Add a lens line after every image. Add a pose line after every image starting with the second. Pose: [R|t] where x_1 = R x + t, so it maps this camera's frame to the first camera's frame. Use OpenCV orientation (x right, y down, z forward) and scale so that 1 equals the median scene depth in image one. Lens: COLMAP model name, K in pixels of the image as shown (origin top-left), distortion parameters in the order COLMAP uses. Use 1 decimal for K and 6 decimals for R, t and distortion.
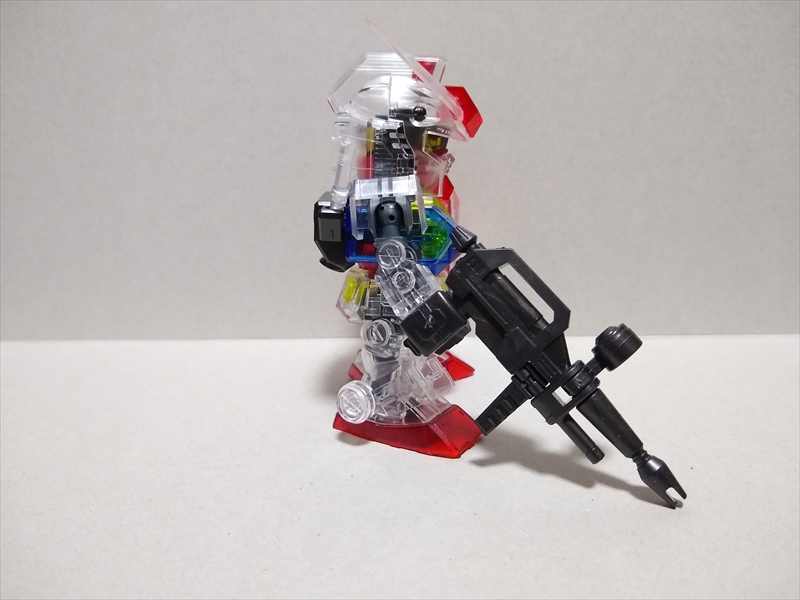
lens RADIAL K [[683.6, 0, 401.5], [0, 683.6, 277.8], [0, 0, 1]] dist [-0.041121, 0.019324]
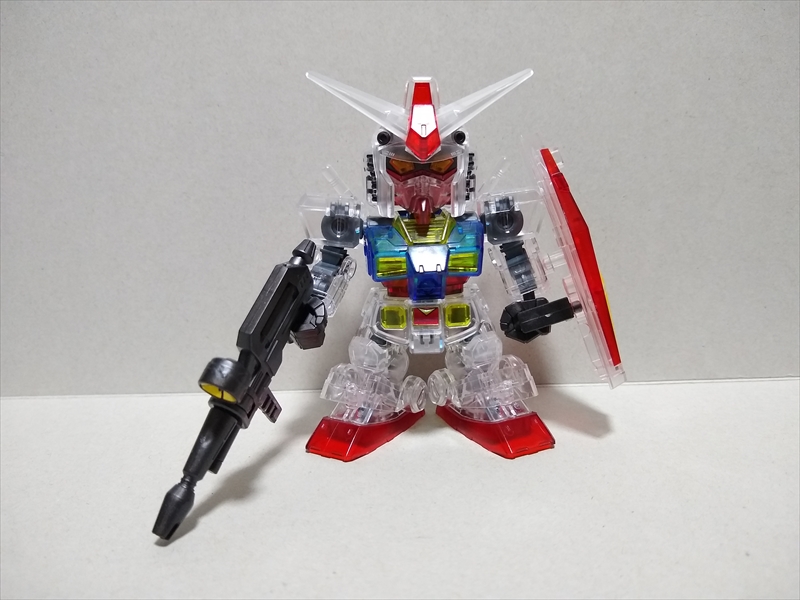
lens RADIAL K [[676.7, 0, 402.7], [0, 676.7, 277.6], [0, 0, 1]] dist [-0.031133, 0.013571]
pose [[0.999780, -0.015655, 0.013935, 0.002420], [0.016291, 0.998775, -0.046724, -0.015495], [-0.013187, 0.046940, 0.998811, 0.115755]]
